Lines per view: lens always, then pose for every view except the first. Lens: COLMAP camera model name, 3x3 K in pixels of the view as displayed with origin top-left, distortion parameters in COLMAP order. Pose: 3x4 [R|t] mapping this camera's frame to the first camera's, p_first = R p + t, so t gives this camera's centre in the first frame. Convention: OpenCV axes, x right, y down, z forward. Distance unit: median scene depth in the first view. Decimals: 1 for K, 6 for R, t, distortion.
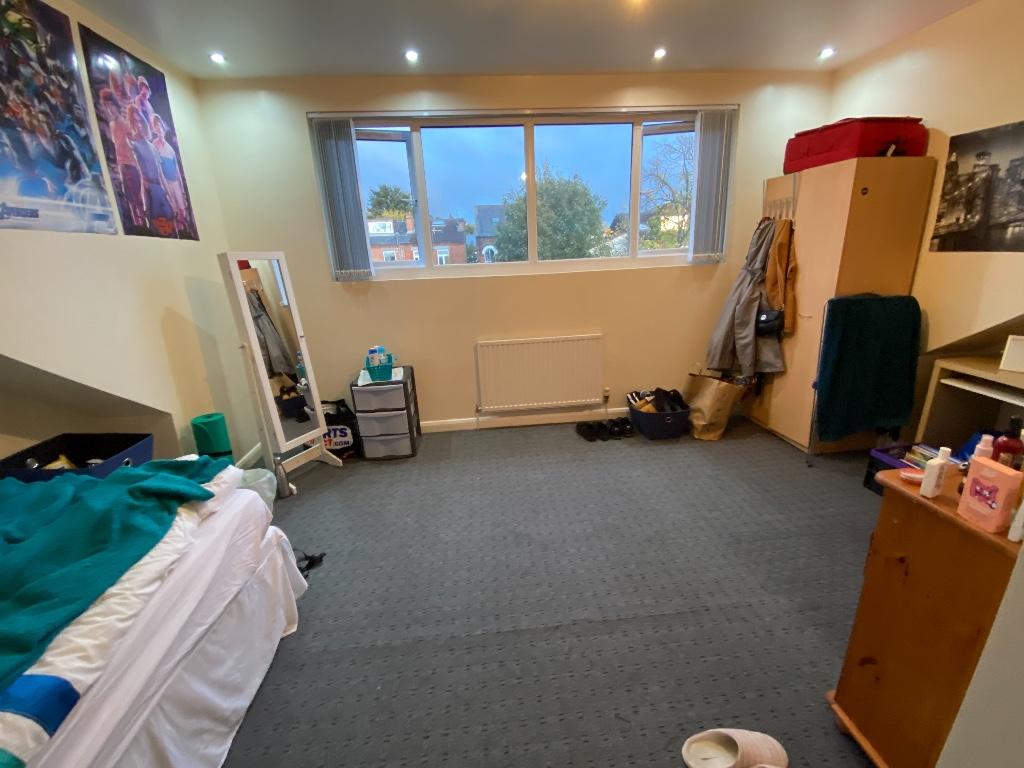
lens RADIAL K [[415.0, 0, 512.0], [0, 415.0, 384.0], [0, 0, 1]] dist [0.001336, -0.011170]
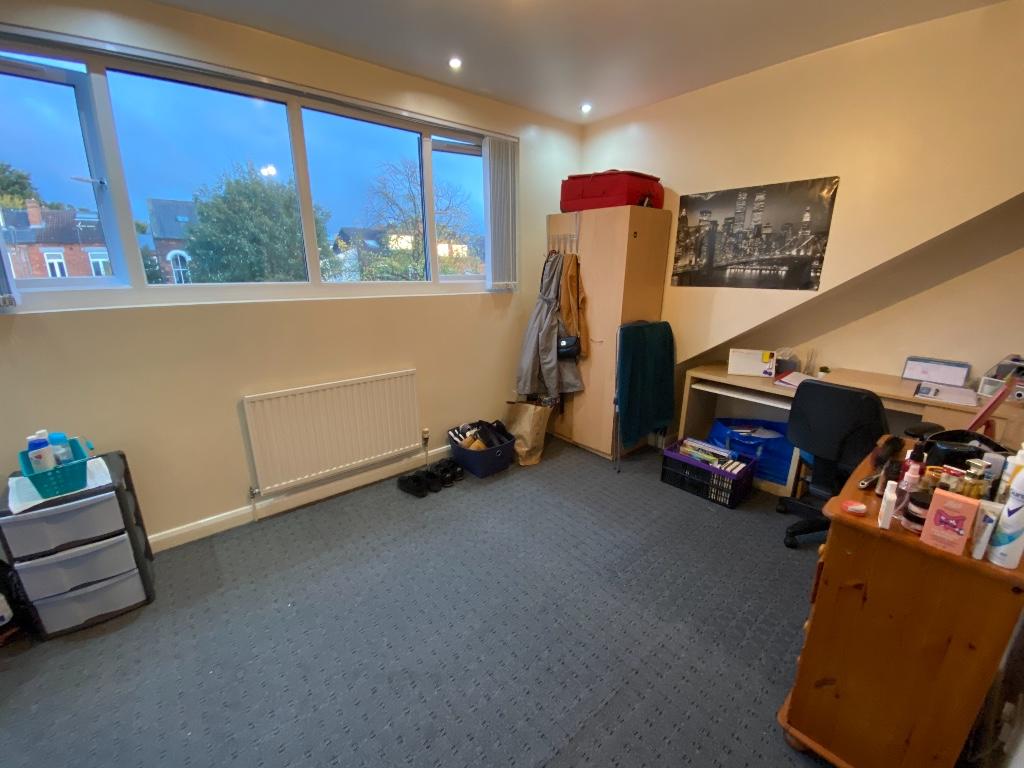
lens RADIAL K [[411.9, 0, 512.0], [0, 411.9, 384.0], [0, 0, 1]] dist [0.055737, -0.037011]
pose [[0.818878, -0.110138, 0.563302, -0.118981], [0.130977, 0.991379, 0.003433, -0.073947], [-0.558824, 0.070968, 0.826244, 0.188184]]
